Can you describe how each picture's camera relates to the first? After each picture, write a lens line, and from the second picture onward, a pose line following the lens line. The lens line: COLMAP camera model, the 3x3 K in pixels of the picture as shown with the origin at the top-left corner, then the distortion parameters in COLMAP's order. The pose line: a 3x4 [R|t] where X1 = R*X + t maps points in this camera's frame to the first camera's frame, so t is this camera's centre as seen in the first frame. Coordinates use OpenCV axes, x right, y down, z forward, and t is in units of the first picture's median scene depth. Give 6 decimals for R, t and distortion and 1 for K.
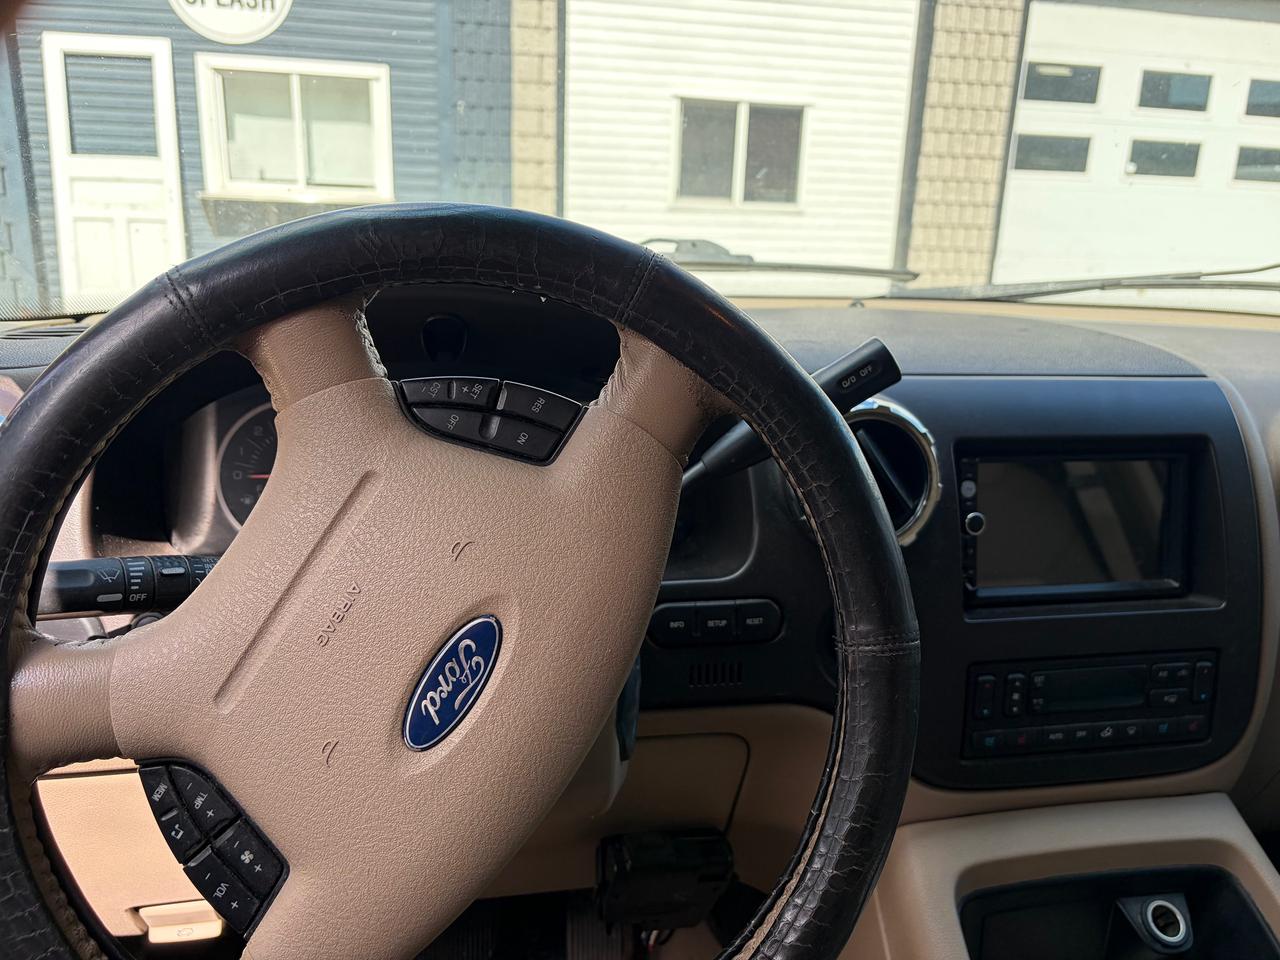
lens RADIAL K [[997.5, 0, 640.0], [0, 997.5, 480.0], [0, 0, 1]] dist [0.008376, -0.004617]
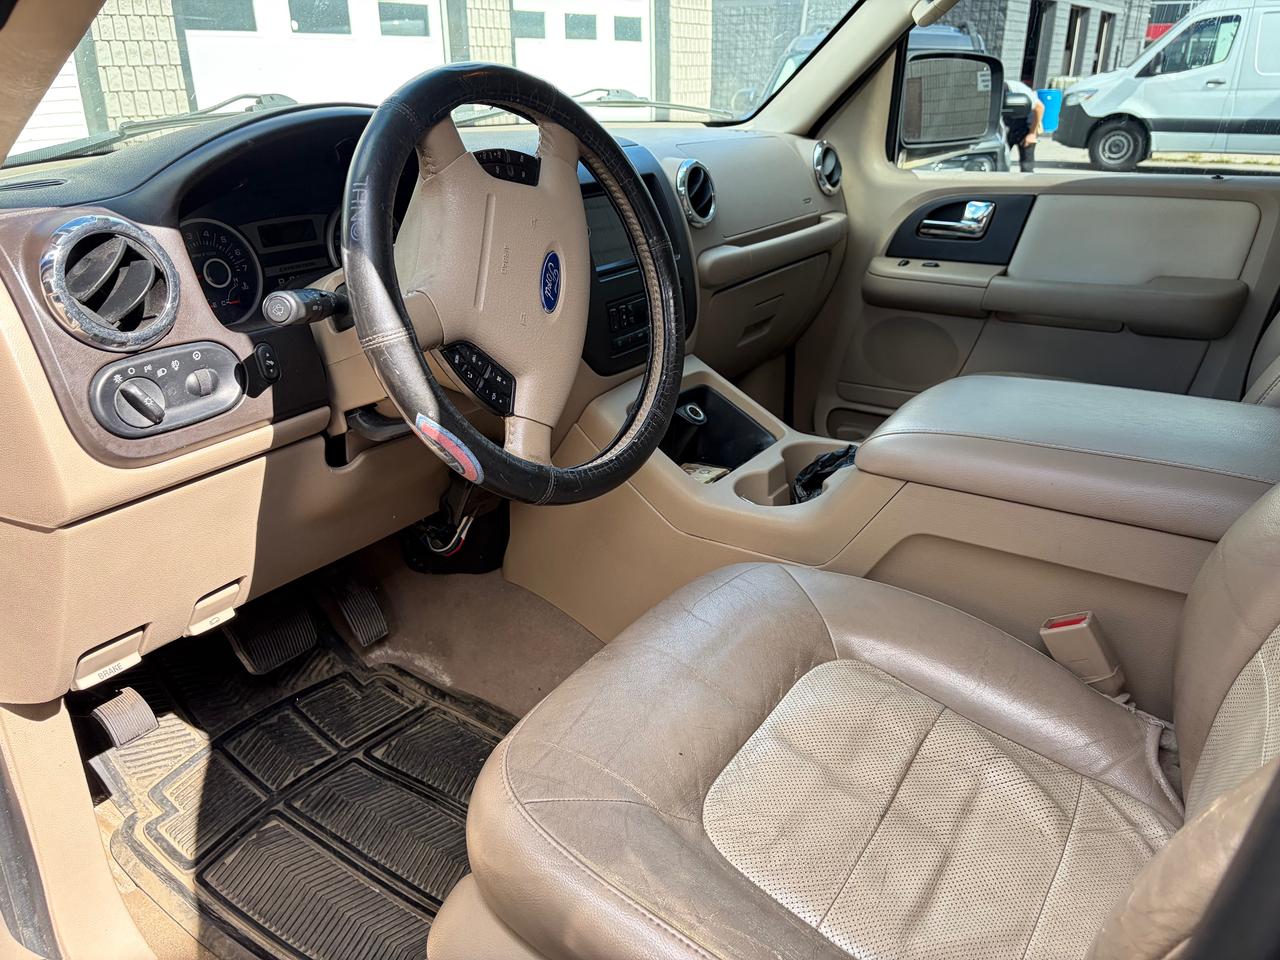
lens RADIAL K [[997.5, 0, 640.0], [0, 997.5, 480.0], [0, 0, 1]] dist [0.008376, -0.004617]
pose [[0.703406, -0.307140, 0.641003, -1.109344], [0.225178, 0.951661, 0.208893, 0.139351], [-0.674177, -0.002597, 0.738565, -0.540960]]
